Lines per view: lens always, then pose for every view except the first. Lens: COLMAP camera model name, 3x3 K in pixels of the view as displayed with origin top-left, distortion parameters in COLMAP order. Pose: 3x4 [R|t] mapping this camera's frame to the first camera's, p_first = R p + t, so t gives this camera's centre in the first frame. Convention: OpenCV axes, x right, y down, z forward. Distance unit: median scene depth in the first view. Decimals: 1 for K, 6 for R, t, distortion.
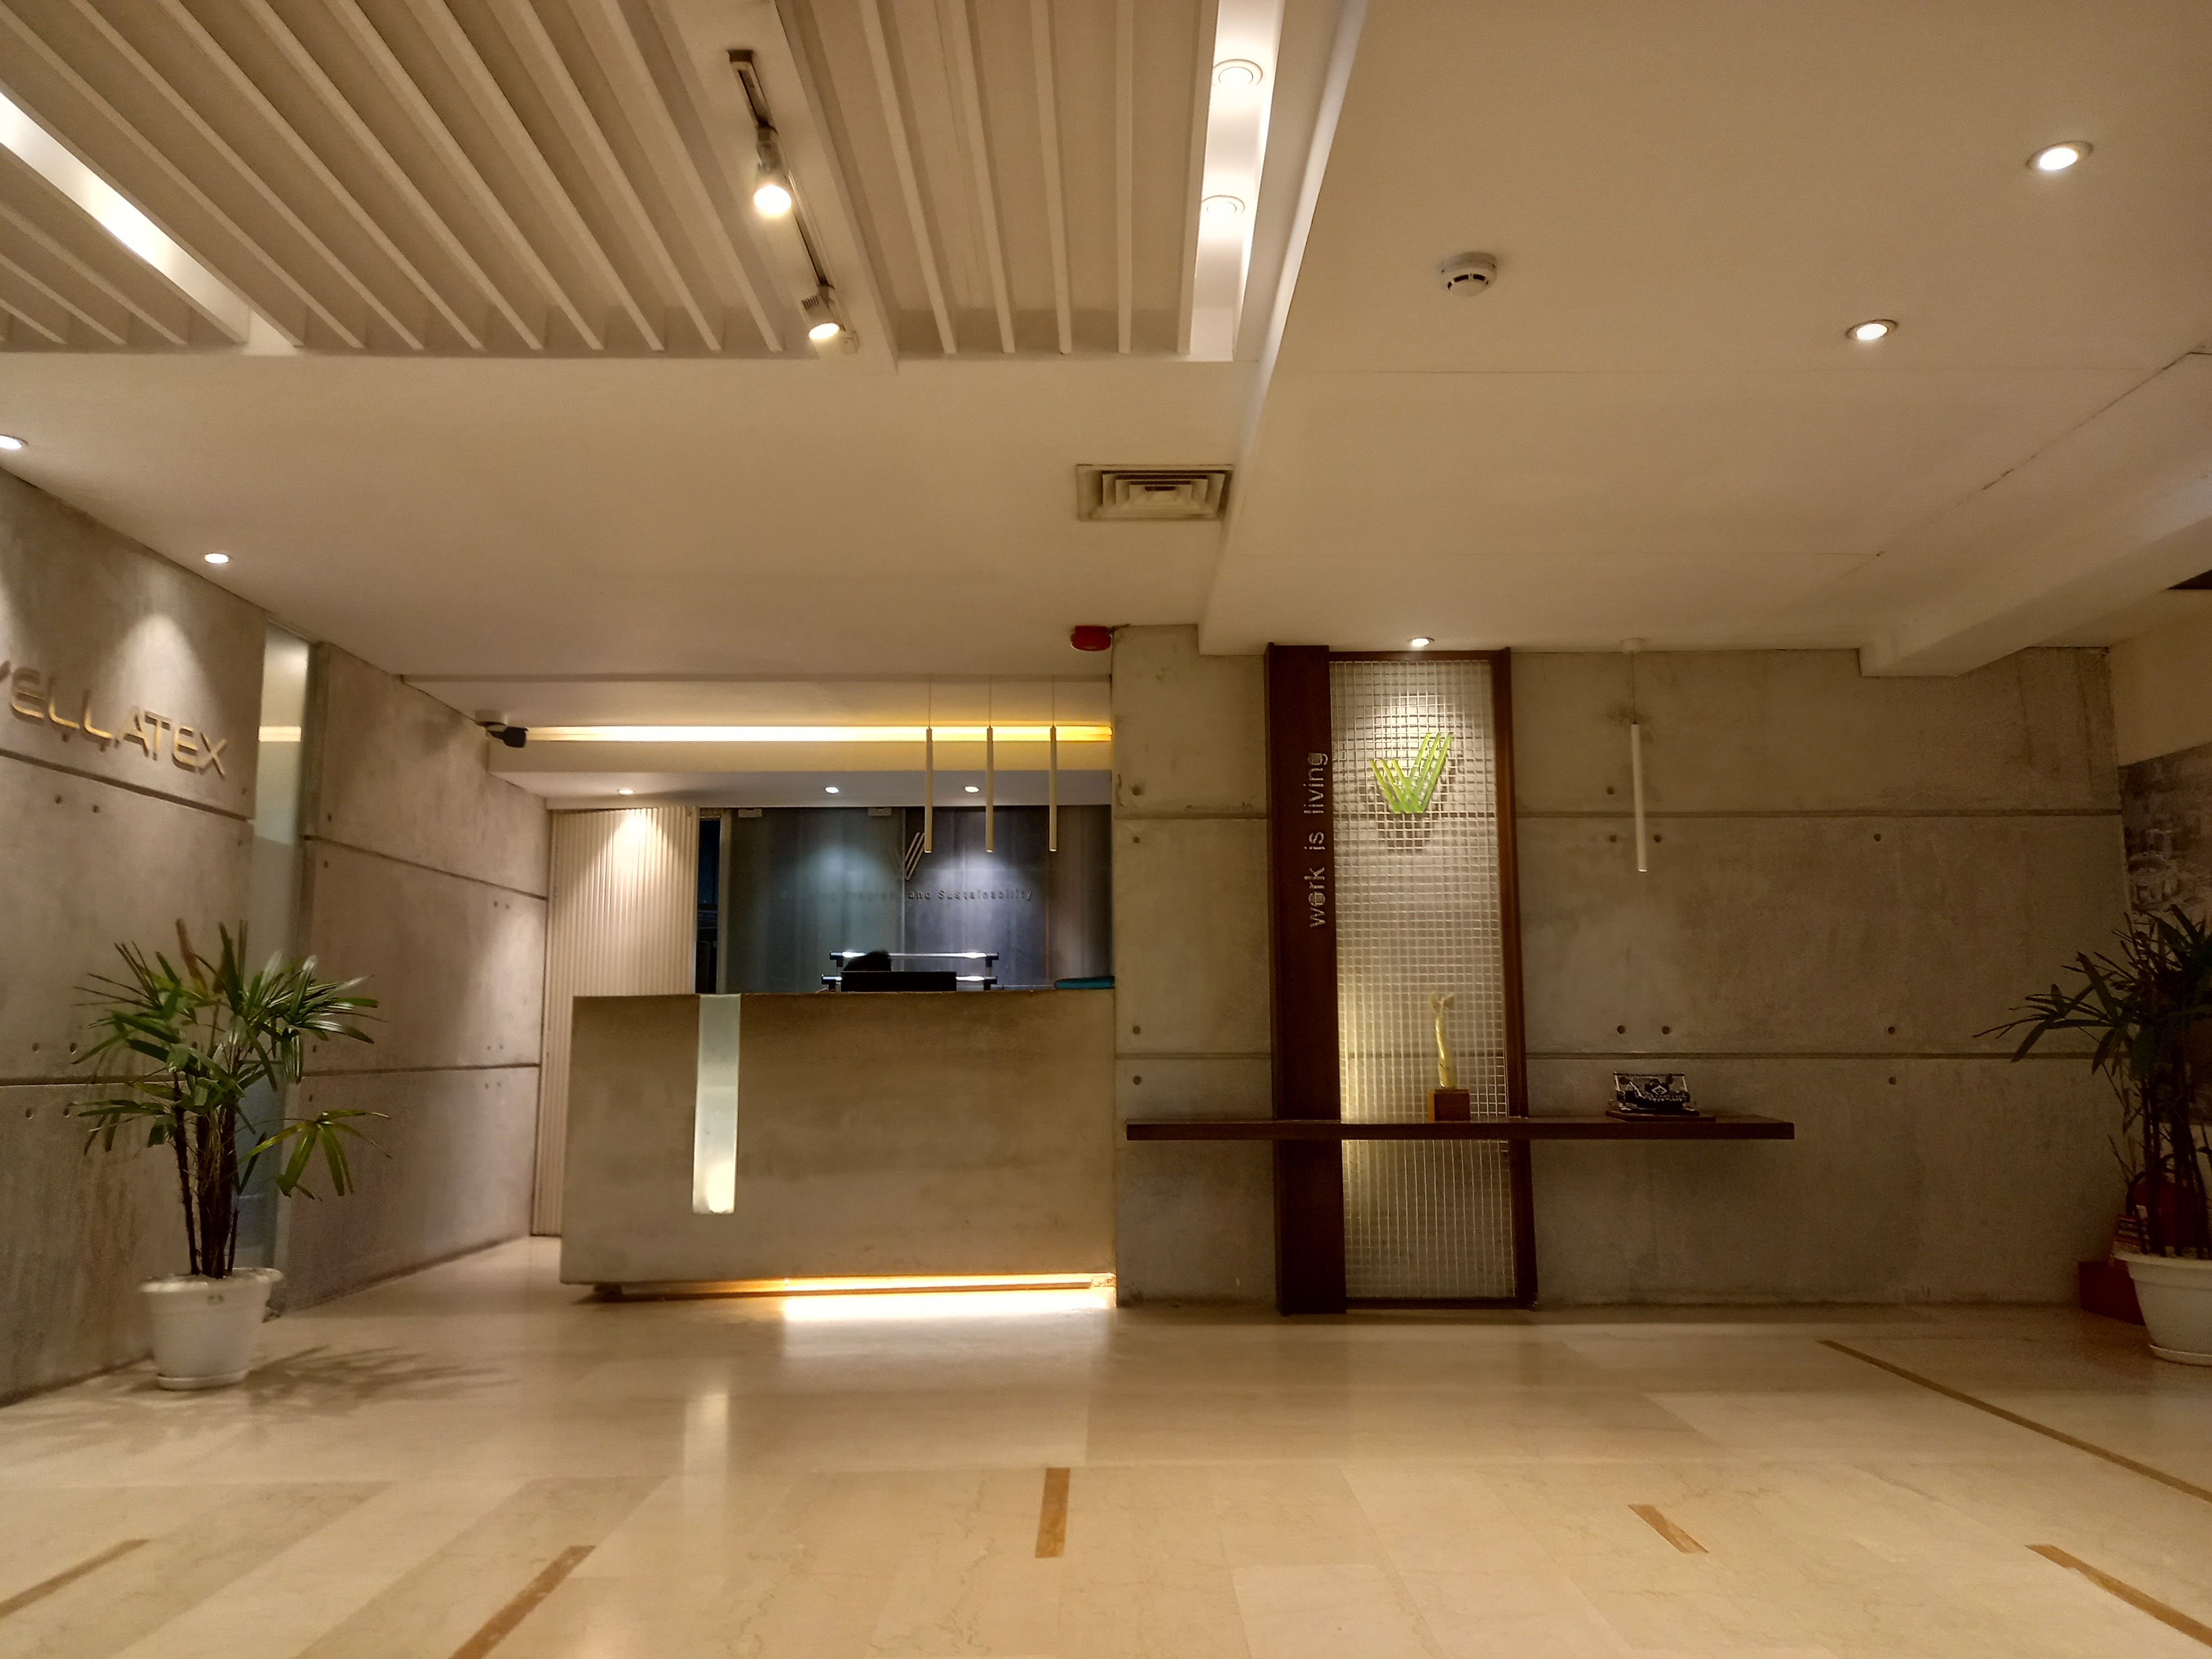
lens RADIAL K [[1523.5, 0, 1106.0], [0, 1523.5, 829.5], [0, 0, 1]] dist [0.006614, -0.001595]
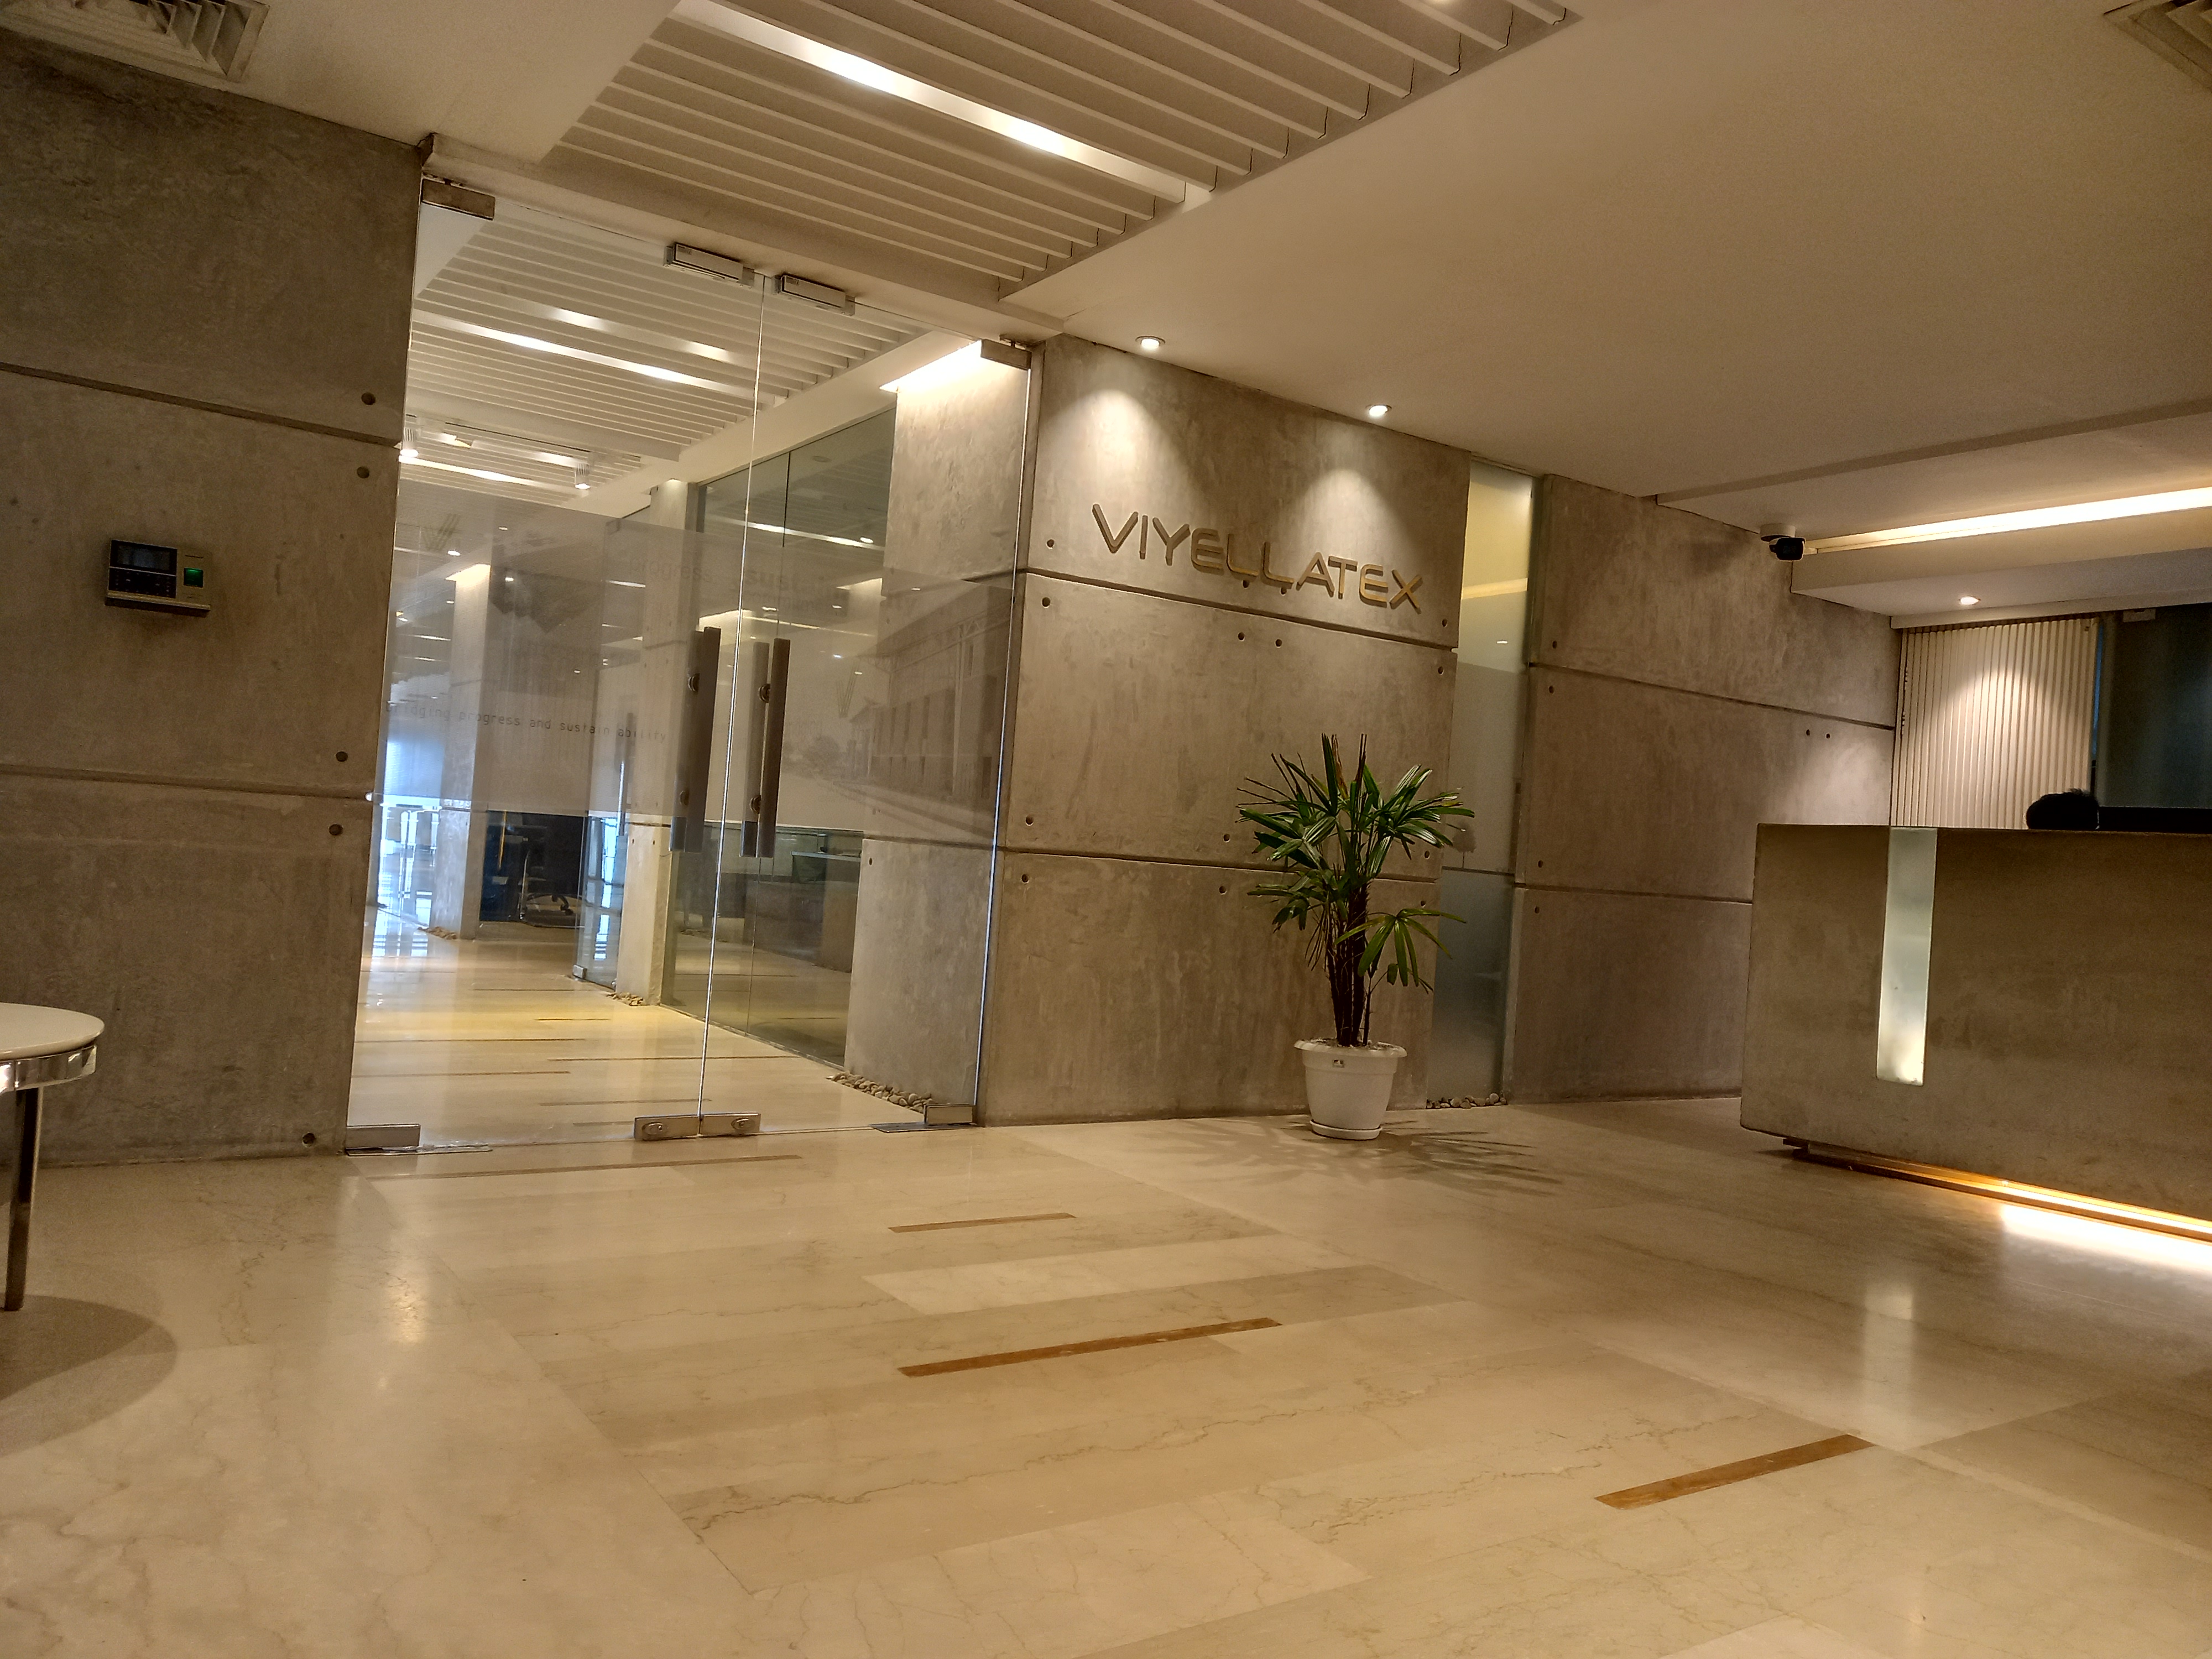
lens RADIAL K [[1523.5, 0, 1106.0], [0, 1523.5, 829.5], [0, 0, 1]] dist [0.006614, -0.001595]
pose [[0.564164, 0.039616, -0.824712, 0.226206], [0.041039, 0.996268, 0.075931, 0.032969], [0.824642, -0.076683, 0.560433, 0.196543]]
